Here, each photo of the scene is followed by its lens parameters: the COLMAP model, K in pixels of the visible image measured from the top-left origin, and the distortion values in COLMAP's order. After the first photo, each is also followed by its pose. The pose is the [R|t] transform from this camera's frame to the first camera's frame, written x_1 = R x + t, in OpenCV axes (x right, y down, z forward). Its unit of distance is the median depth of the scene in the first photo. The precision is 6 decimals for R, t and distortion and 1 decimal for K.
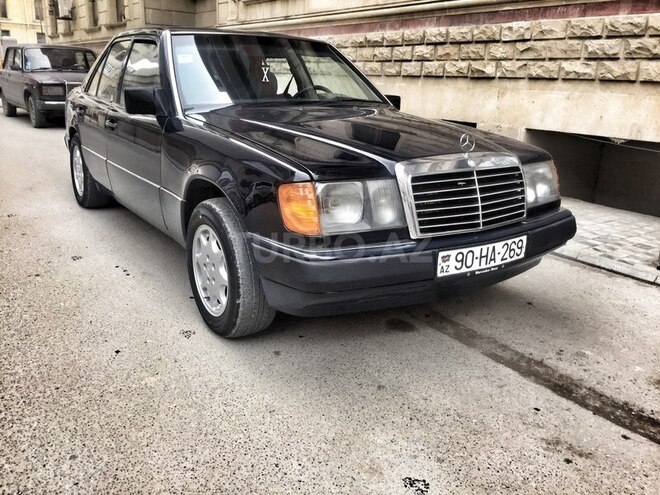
lens RADIAL K [[563.3, 0, 332.1], [0, 563.3, 245.7], [0, 0, 1]] dist [0.074265, -0.101628]
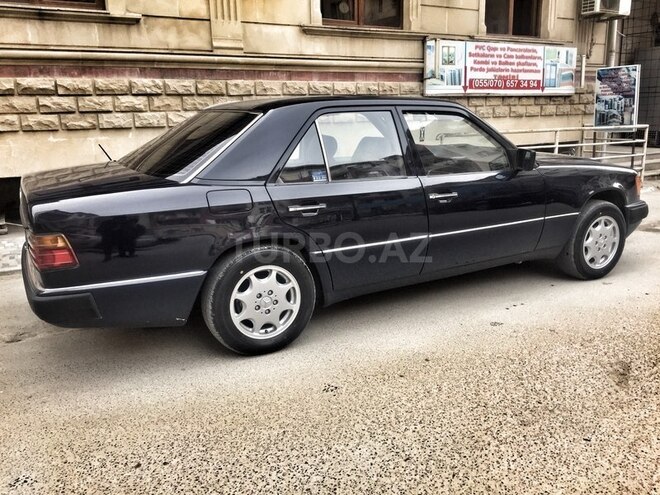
lens RADIAL K [[563.3, 0, 332.1], [0, 563.3, 245.7], [0, 0, 1]] dist [0.074265, -0.101628]
pose [[0.088029, -0.266993, 0.959670, -0.819351], [0.304058, 0.924633, 0.229355, -0.249208], [-0.948578, 0.271605, 0.162576, 0.625762]]
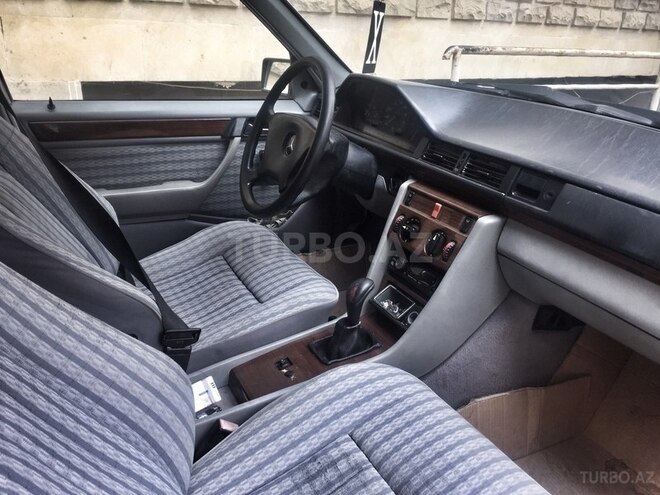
lens RADIAL K [[563.3, 0, 332.1], [0, 563.3, 245.7], [0, 0, 1]] dist [0.074265, -0.101628]
pose [[0.104802, -0.401032, 0.910049, -0.231532], [0.240298, 0.898185, 0.368131, -0.186850], [-0.965025, 0.180102, 0.190499, 0.584126]]
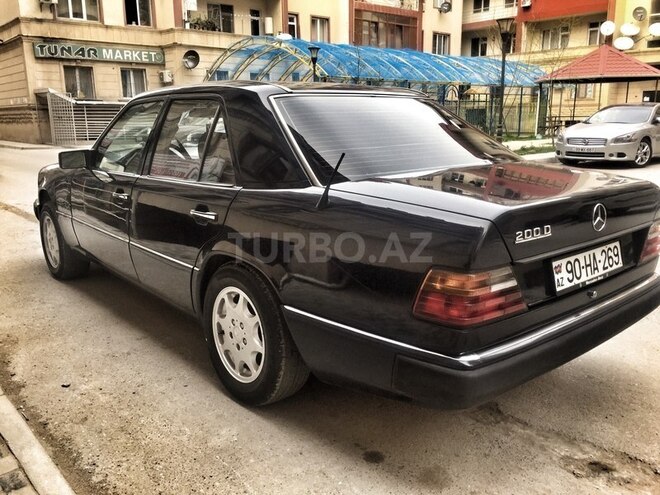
lens RADIAL K [[563.3, 0, 332.1], [0, 563.3, 245.7], [0, 0, 1]] dist [0.074265, -0.101628]
pose [[-0.992575, -0.001929, -0.121618, -0.115170], [-0.061149, 0.872247, 0.485228, -0.399091], [0.105145, 0.489062, -0.865888, 1.268327]]
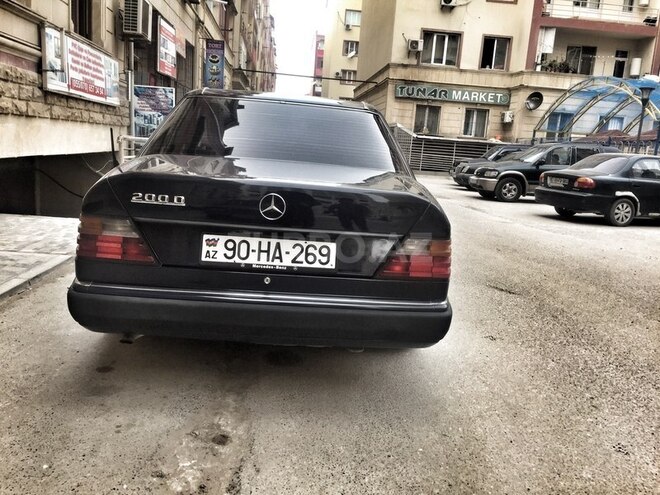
lens RADIAL K [[563.3, 0, 332.1], [0, 563.3, 245.7], [0, 0, 1]] dist [0.074265, -0.101628]
pose [[-0.860626, -0.186038, 0.474038, -0.525586], [0.040276, 0.903096, 0.427545, -0.386477], [-0.507642, 0.387049, -0.769735, 1.245919]]
